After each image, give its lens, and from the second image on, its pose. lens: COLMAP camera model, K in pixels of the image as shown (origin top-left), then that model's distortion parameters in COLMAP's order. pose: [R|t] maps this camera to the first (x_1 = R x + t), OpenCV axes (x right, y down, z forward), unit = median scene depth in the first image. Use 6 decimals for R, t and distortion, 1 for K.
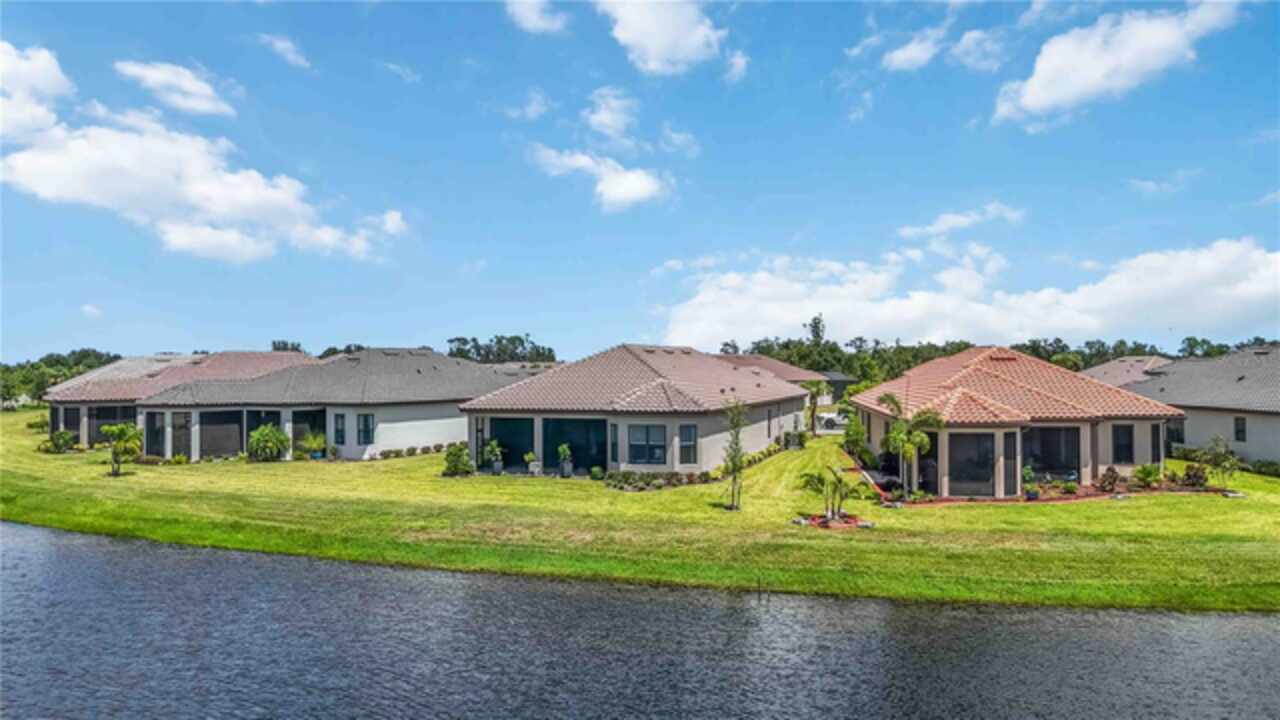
lens RADIAL K [[938.5, 0, 640.0], [0, 938.5, 360.0], [0, 0, 1]] dist [0.087032, -0.116753]
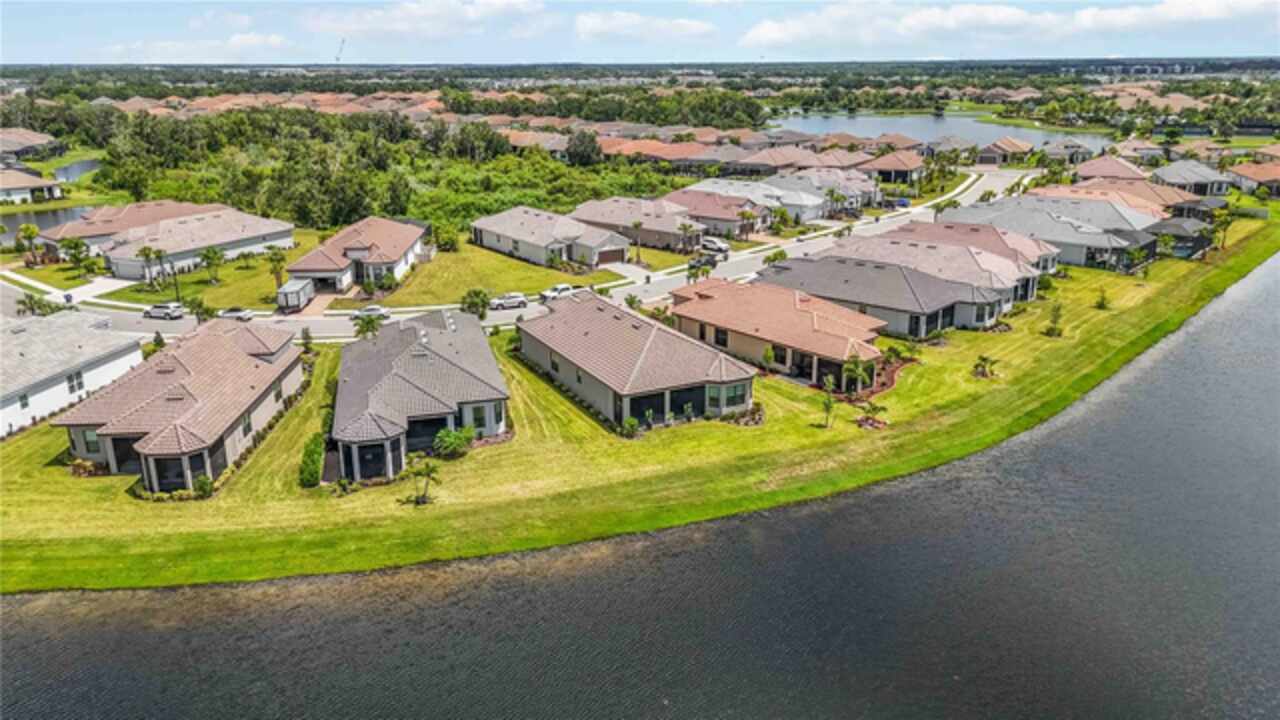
lens RADIAL K [[938.5, 0, 640.0], [0, 938.5, 360.0], [0, 0, 1]] dist [0.087032, -0.116753]
pose [[0.683354, -0.217867, 0.696822, -1.103474], [-0.002699, 0.953677, 0.300822, -0.419639], [-0.730082, -0.207449, 0.651111, -0.028768]]
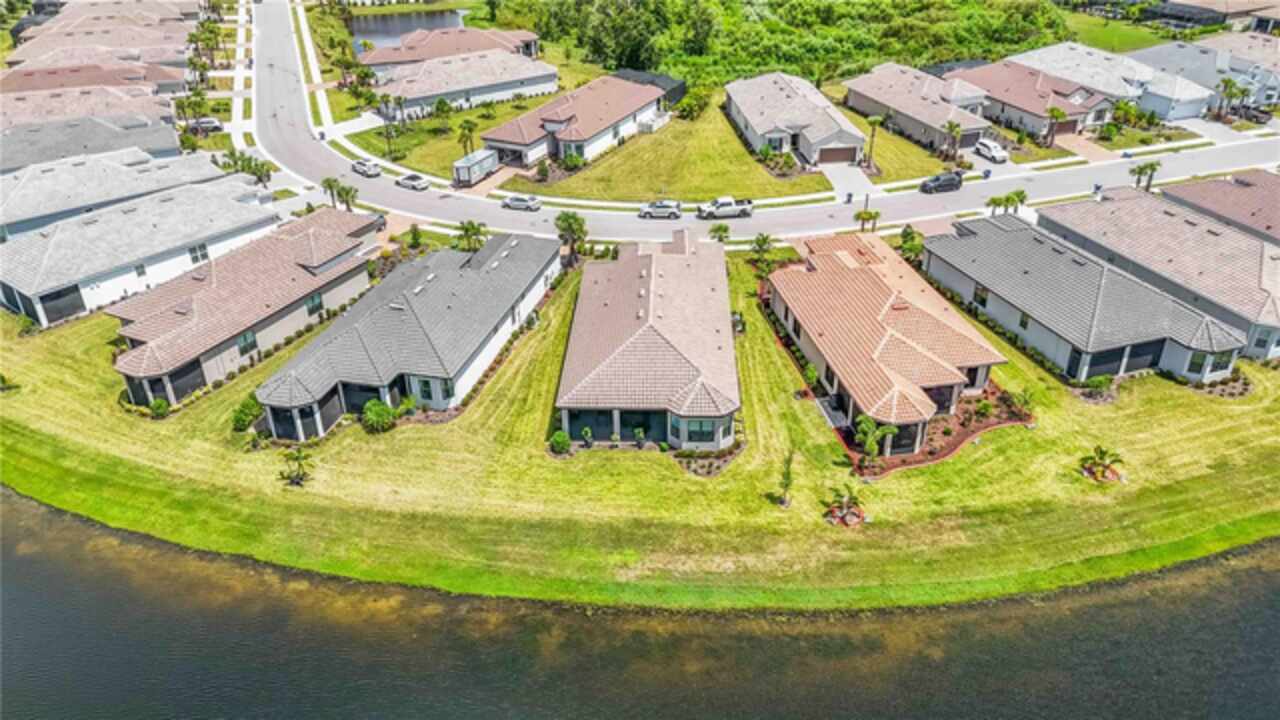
lens RADIAL K [[938.5, 0, 640.0], [0, 938.5, 360.0], [0, 0, 1]] dist [0.087032, -0.116753]
pose [[0.953881, -0.159963, 0.254014, -0.366060], [0.008421, 0.860116, 0.510029, -0.632579], [-0.300067, -0.484368, 0.821795, -0.134102]]
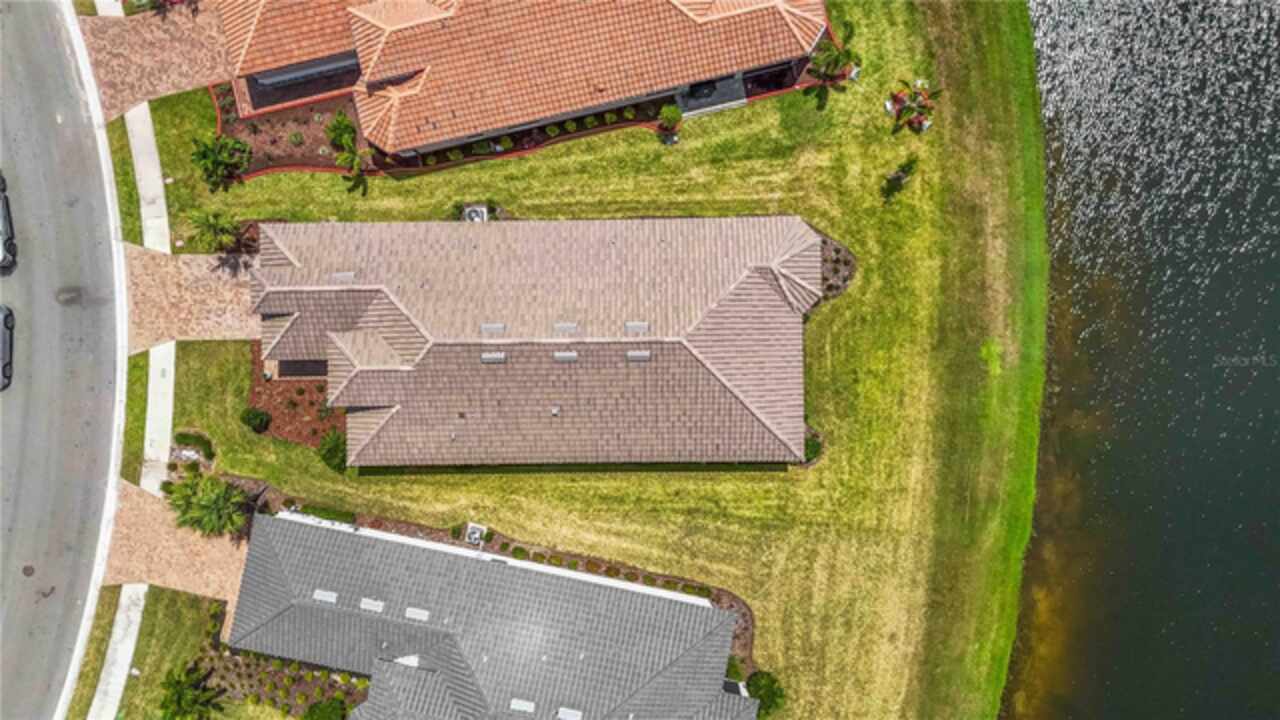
lens RADIAL K [[938.5, 0, 640.0], [0, 938.5, 360.0], [0, 0, 1]] dist [0.087032, -0.116753]
pose [[-0.345685, -0.938350, 0.001523, -0.028195], [0.007080, -0.000985, 0.999974, -0.881684], [-0.938324, 0.345687, 0.006984, 0.967222]]
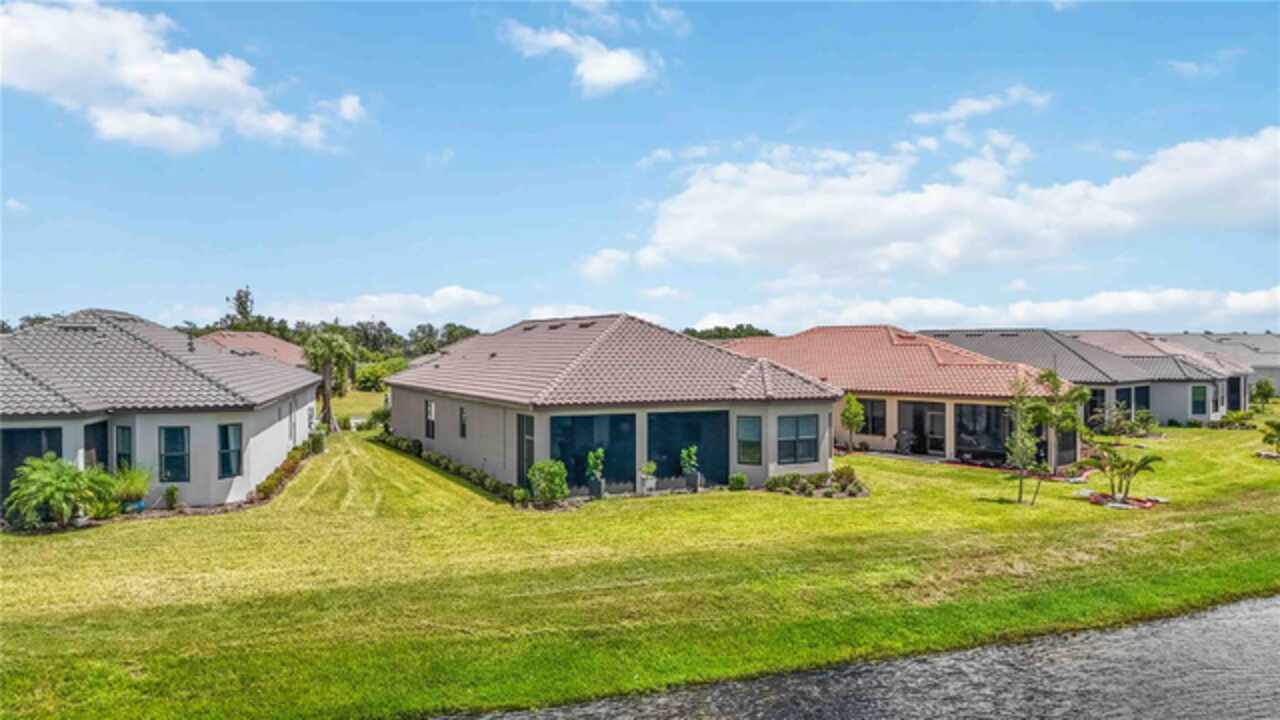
lens RADIAL K [[938.5, 0, 640.0], [0, 938.5, 360.0], [0, 0, 1]] dist [0.087032, -0.116753]
pose [[0.696910, -0.006861, 0.717126, -0.536042], [-0.005862, 0.999866, 0.015263, 0.008271], [-0.717135, -0.014841, 0.696777, 0.429520]]
